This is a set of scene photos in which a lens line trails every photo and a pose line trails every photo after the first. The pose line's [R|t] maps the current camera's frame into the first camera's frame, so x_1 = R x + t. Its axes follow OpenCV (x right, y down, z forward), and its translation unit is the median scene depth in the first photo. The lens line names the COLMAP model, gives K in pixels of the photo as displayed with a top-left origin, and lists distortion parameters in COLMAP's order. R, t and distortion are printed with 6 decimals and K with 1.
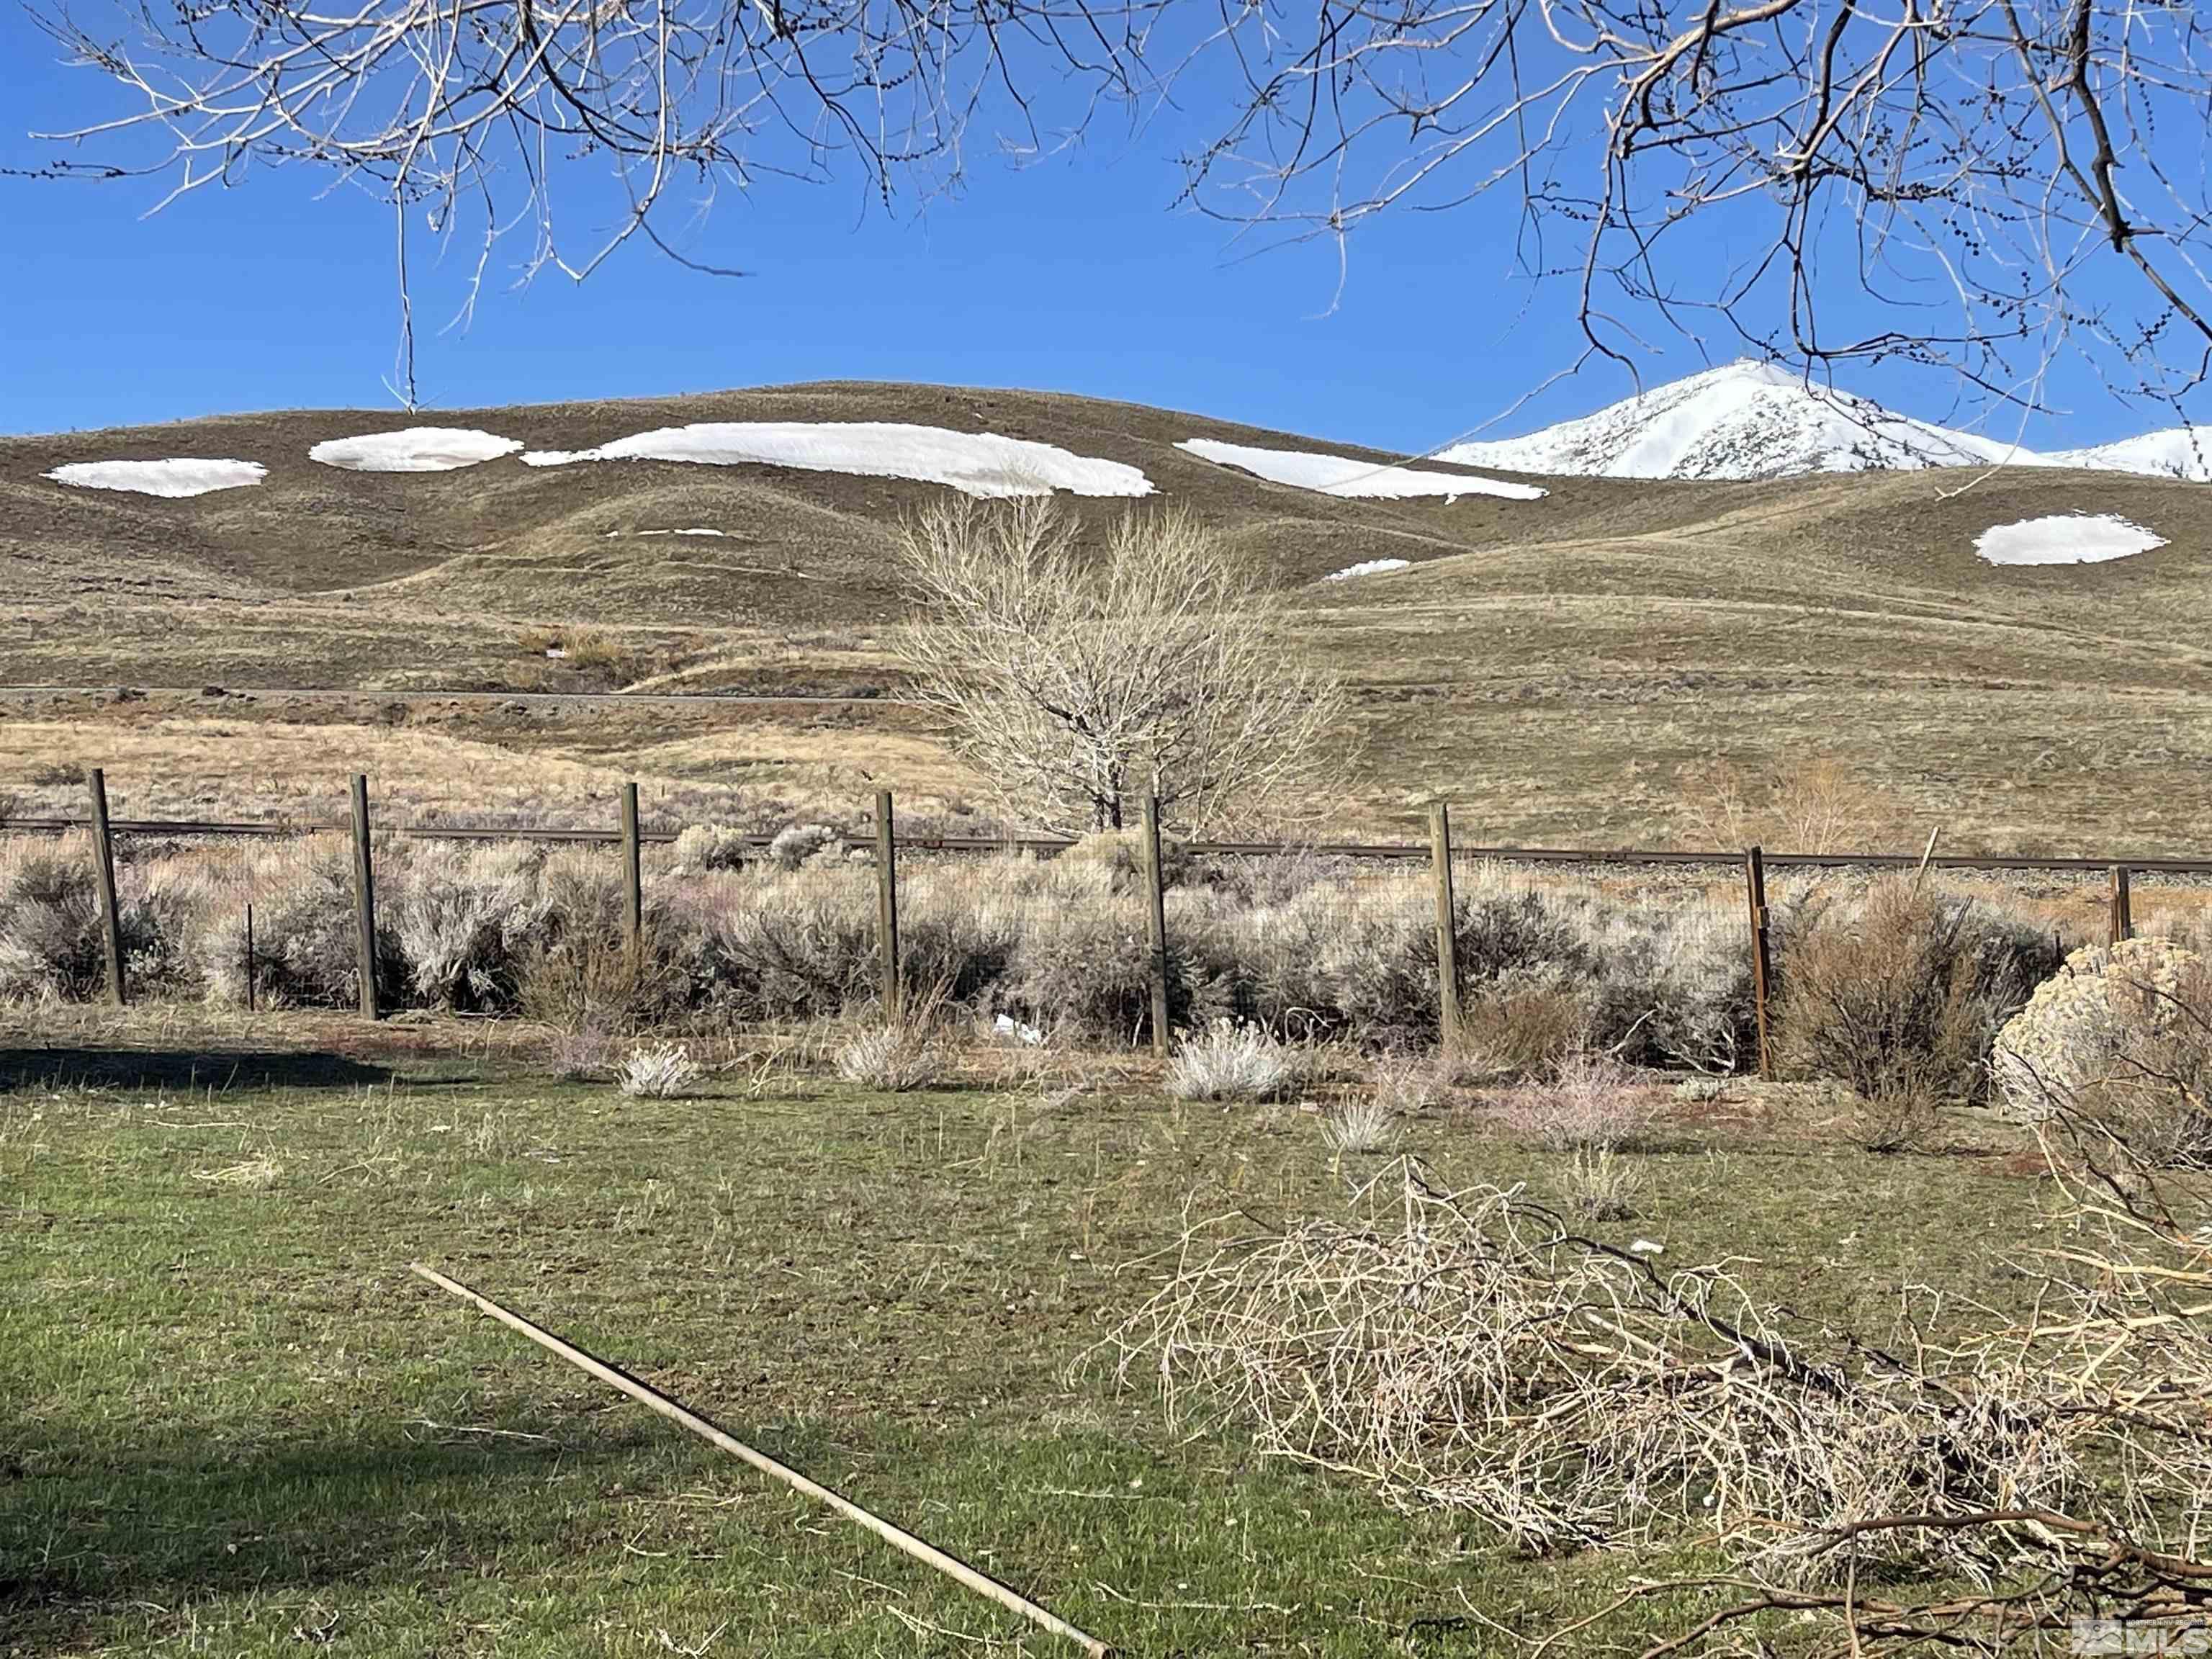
lens RADIAL K [[3593.7, 0, 1104.7], [0, 3593.7, 829.6], [0, 0, 1]] dist [0.027891, 0.000000]
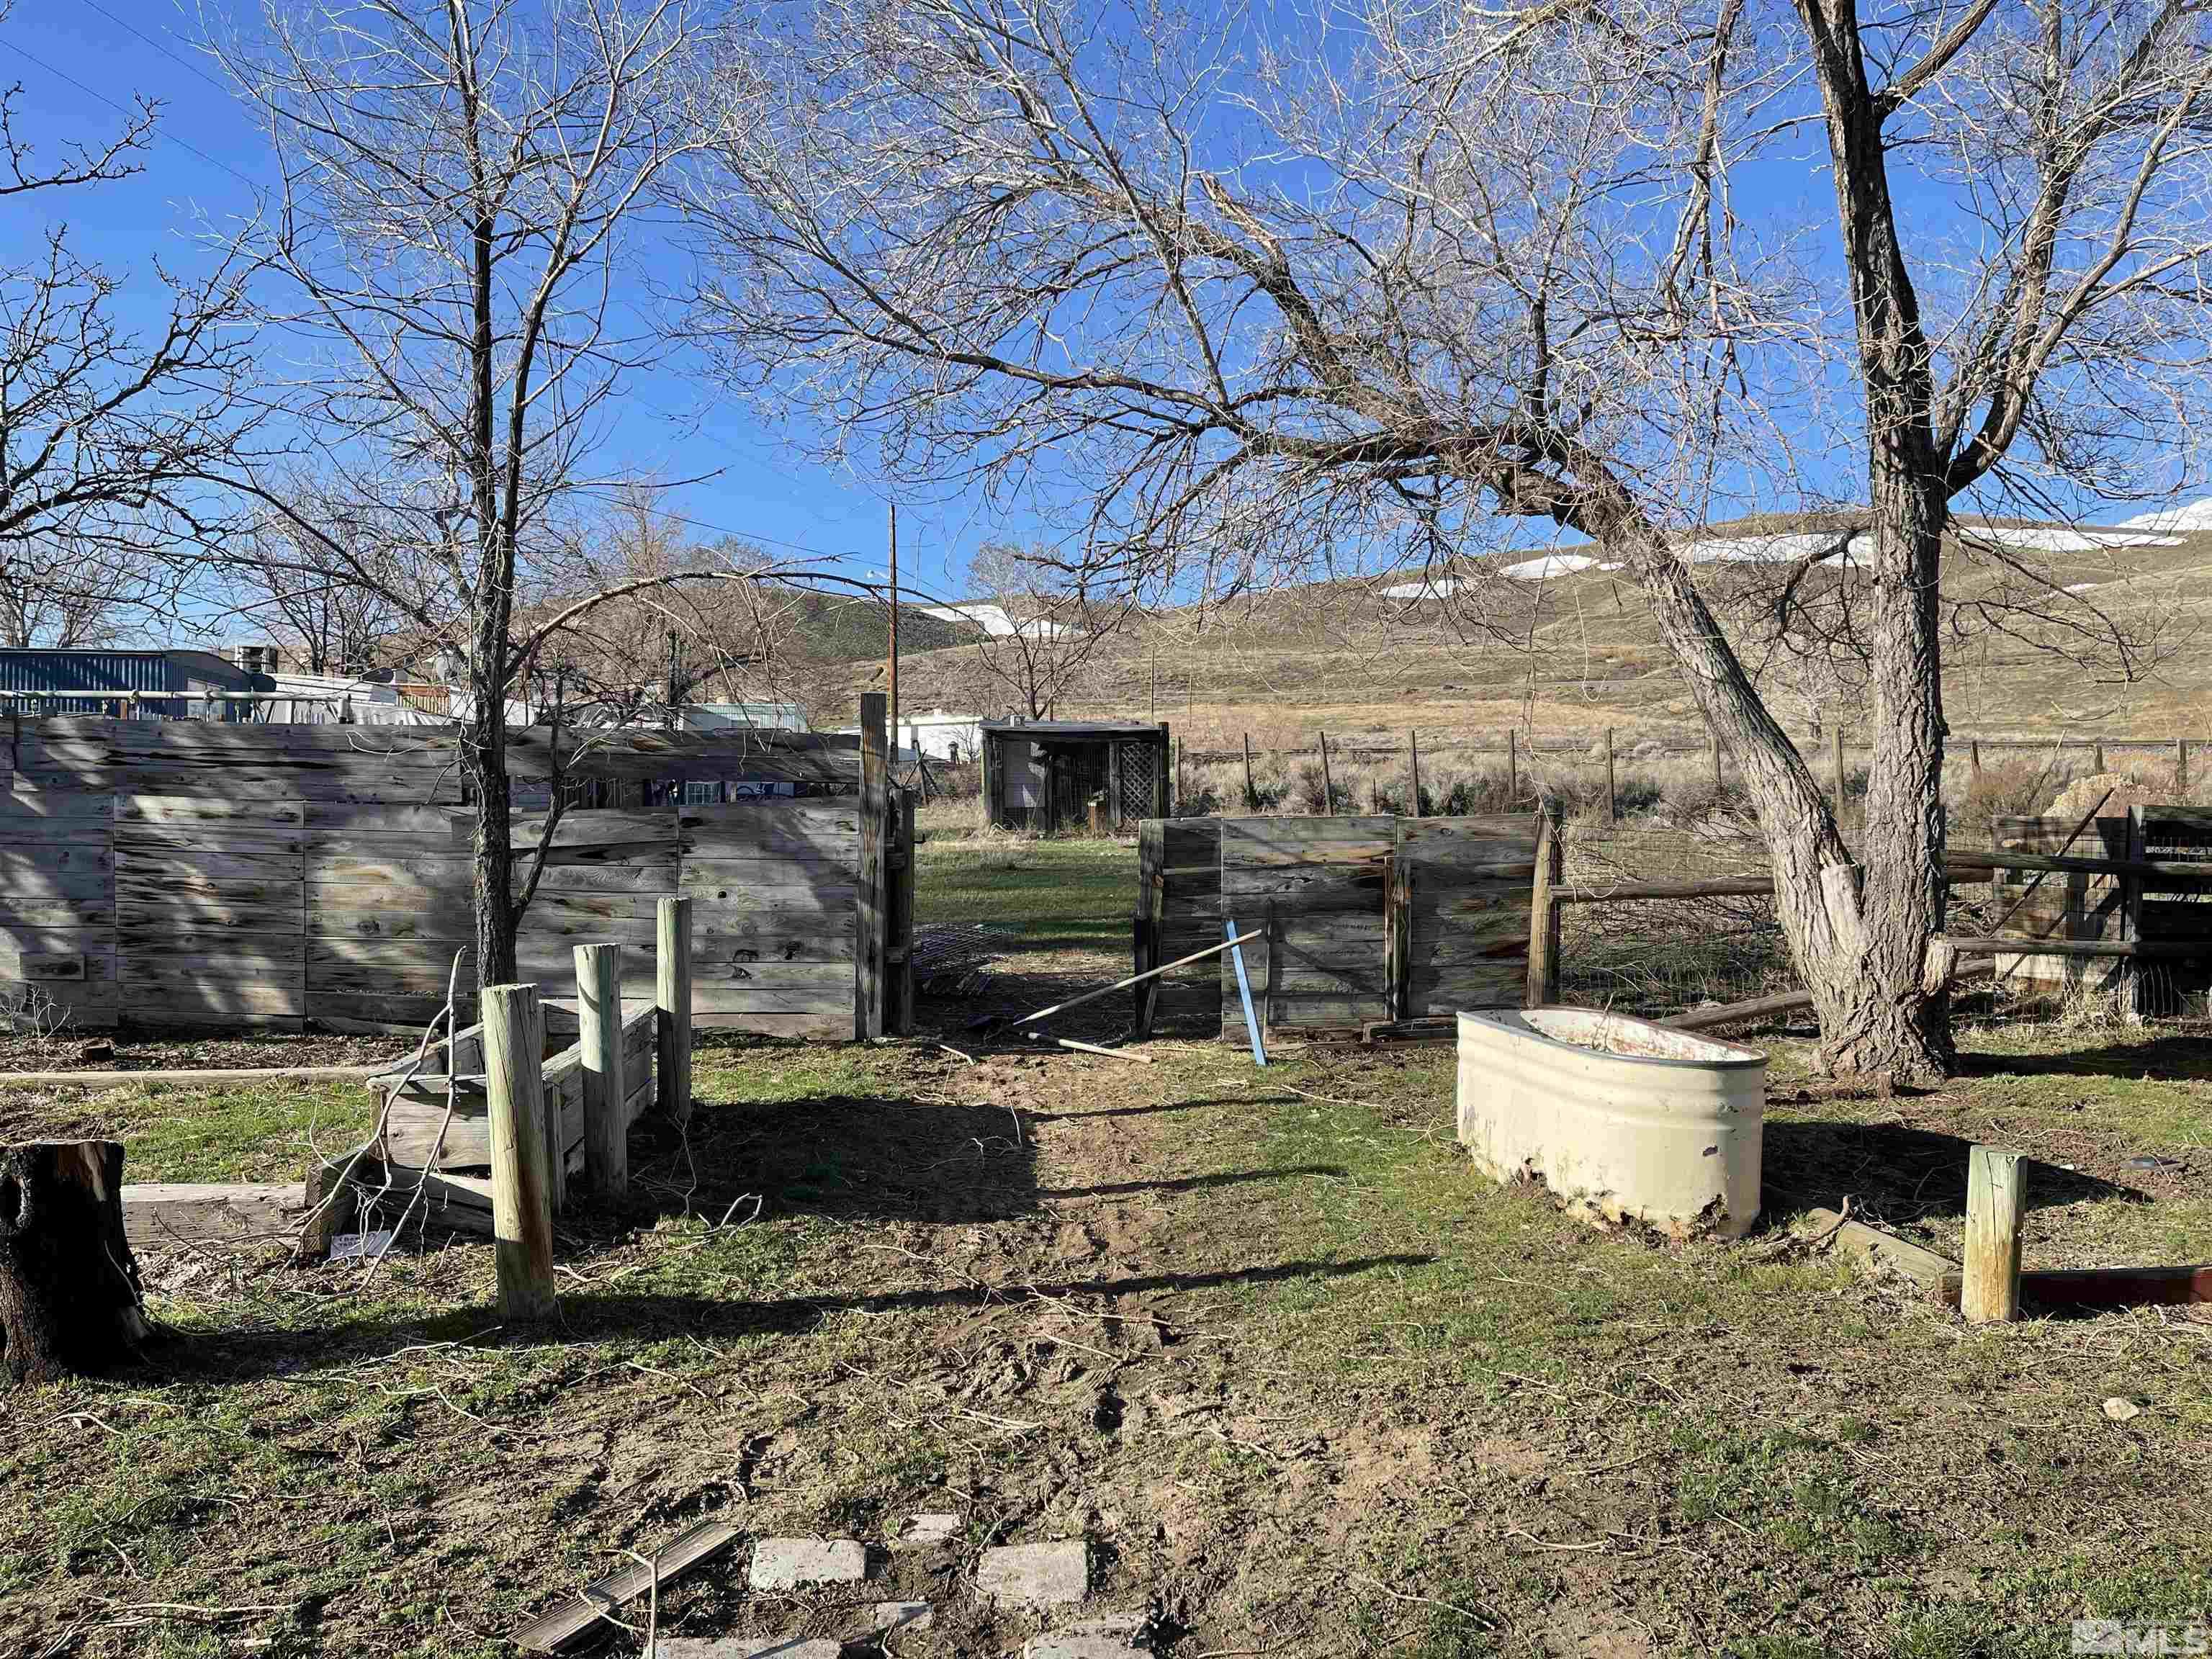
lens RADIAL K [[1676.9, 0, 1104.0], [0, 1676.9, 829.4], [0, 0, 1]] dist [0.000713, -0.000211]
pose [[0.898950, -0.009431, -0.437949, 0.103855], [0.030507, 0.998689, 0.041114, 0.000604], [0.436987, -0.050320, 0.898059, -0.180553]]
